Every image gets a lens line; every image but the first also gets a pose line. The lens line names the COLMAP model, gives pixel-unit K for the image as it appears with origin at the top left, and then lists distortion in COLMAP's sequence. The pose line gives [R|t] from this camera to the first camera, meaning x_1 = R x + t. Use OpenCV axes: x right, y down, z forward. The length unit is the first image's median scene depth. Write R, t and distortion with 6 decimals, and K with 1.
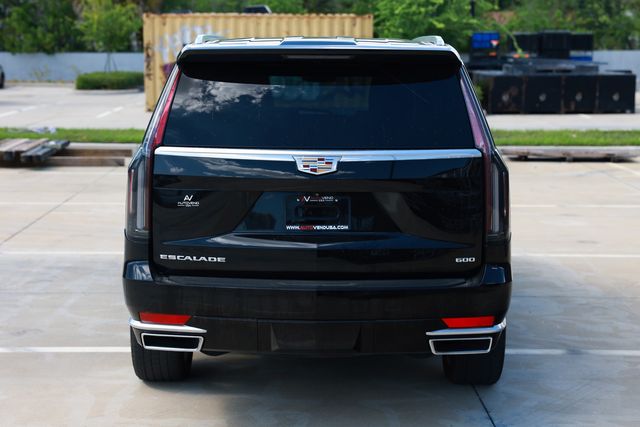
lens RADIAL K [[1201.3, 0, 294.3], [0, 1201.3, 236.9], [0, 0, 1]] dist [0.176637, 0.000000]
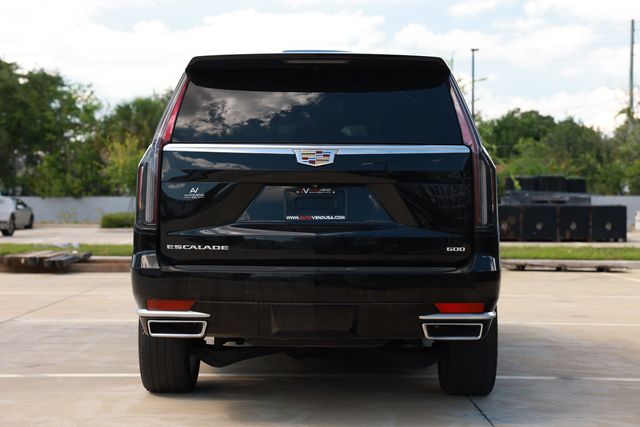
lens RADIAL K [[1143.2, 0, 307.6], [0, 1143.2, 237.9], [0, 0, 1]] dist [0.195594, 0.000000]
pose [[0.999997, 0.002543, 0.000183, 0.009053], [-0.002501, 0.992371, -0.123259, 0.102290], [-0.000496, 0.123258, 0.992375, 0.001561]]
